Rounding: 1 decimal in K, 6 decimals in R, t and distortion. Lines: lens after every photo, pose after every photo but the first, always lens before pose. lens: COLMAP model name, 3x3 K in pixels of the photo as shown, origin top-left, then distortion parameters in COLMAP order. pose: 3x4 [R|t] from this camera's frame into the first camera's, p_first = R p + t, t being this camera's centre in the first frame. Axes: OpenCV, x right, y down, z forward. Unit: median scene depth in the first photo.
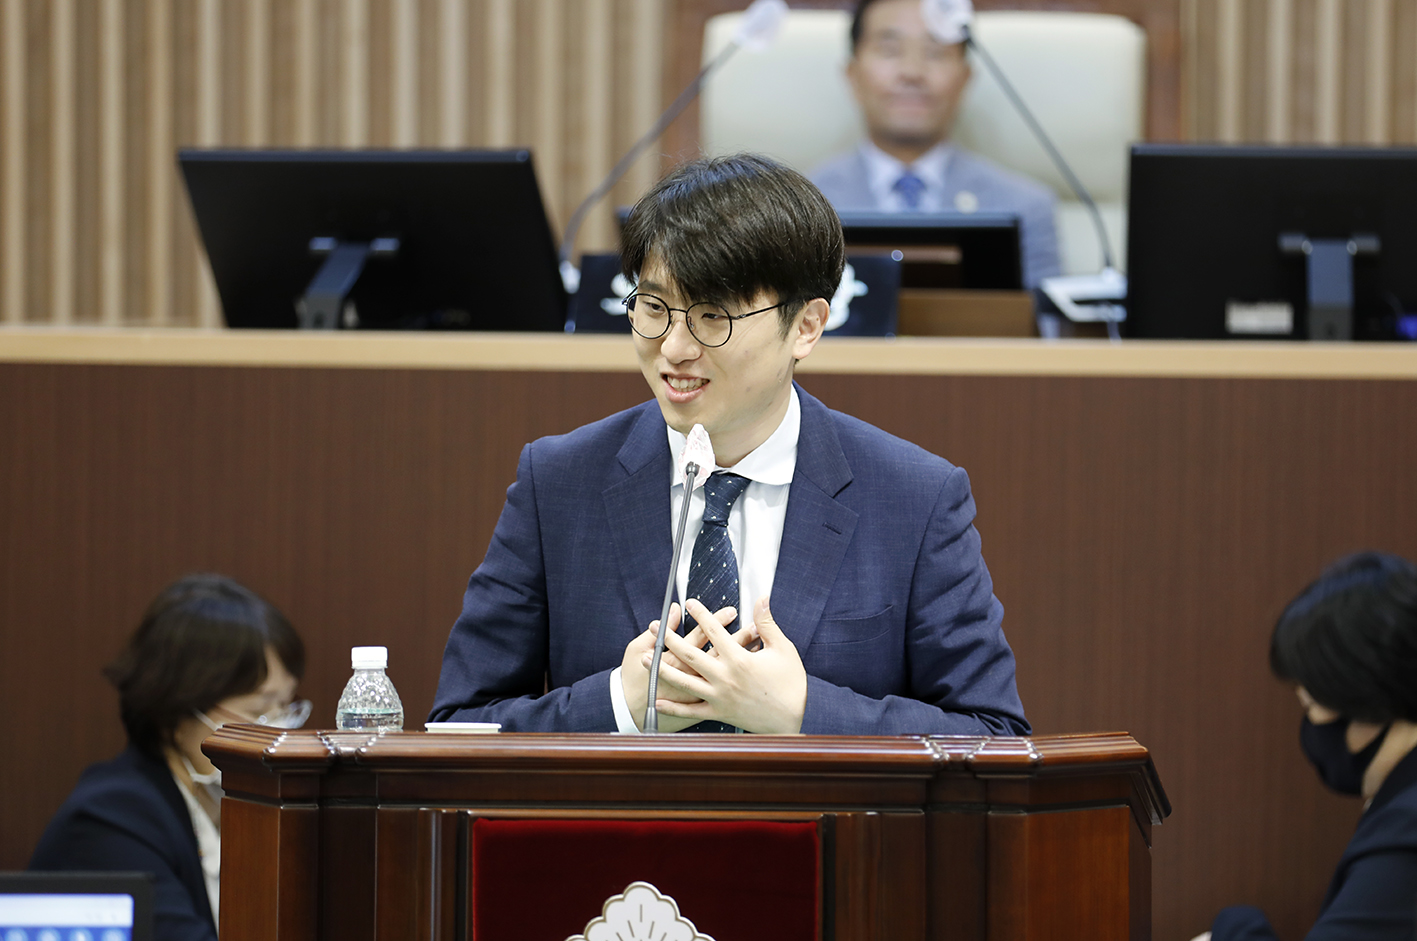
lens RADIAL K [[7539.2, 0, 708.5], [0, 7539.2, 470.5], [0, 0, 1]] dist [0.266781, 3.910239]
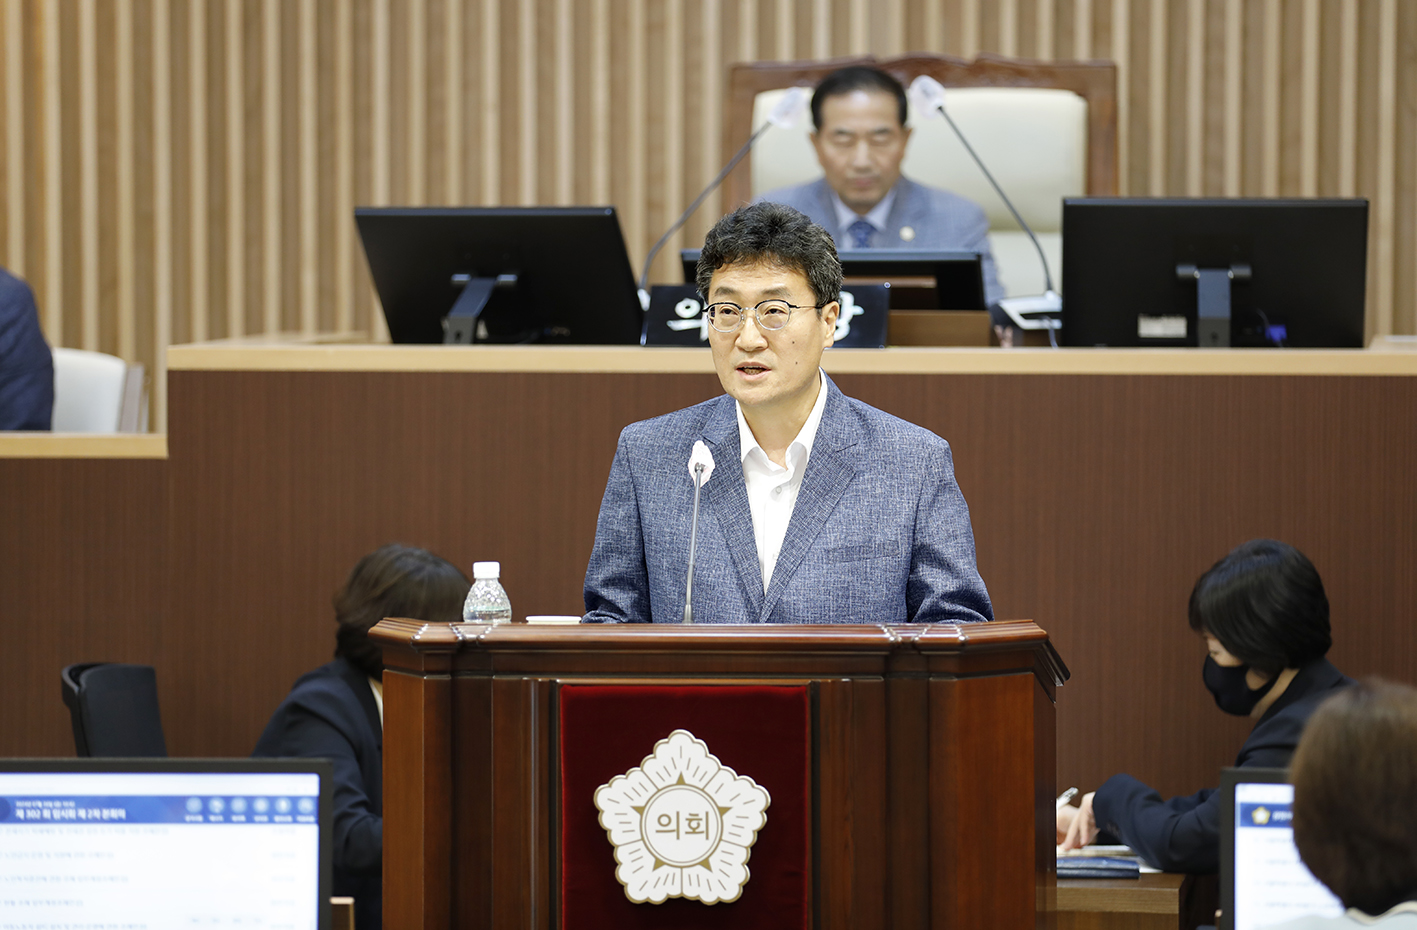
lens RADIAL K [[7384.3, 0, 708.5], [0, 7384.3, 465.0], [0, 0, 1]] dist [0.729465, -1.647567]
pose [[0.999567, -0.008247, -0.028241, 0.030241], [0.008044, 0.999941, -0.007274, 0.013221], [0.028299, 0.007044, 0.999575, -0.318491]]
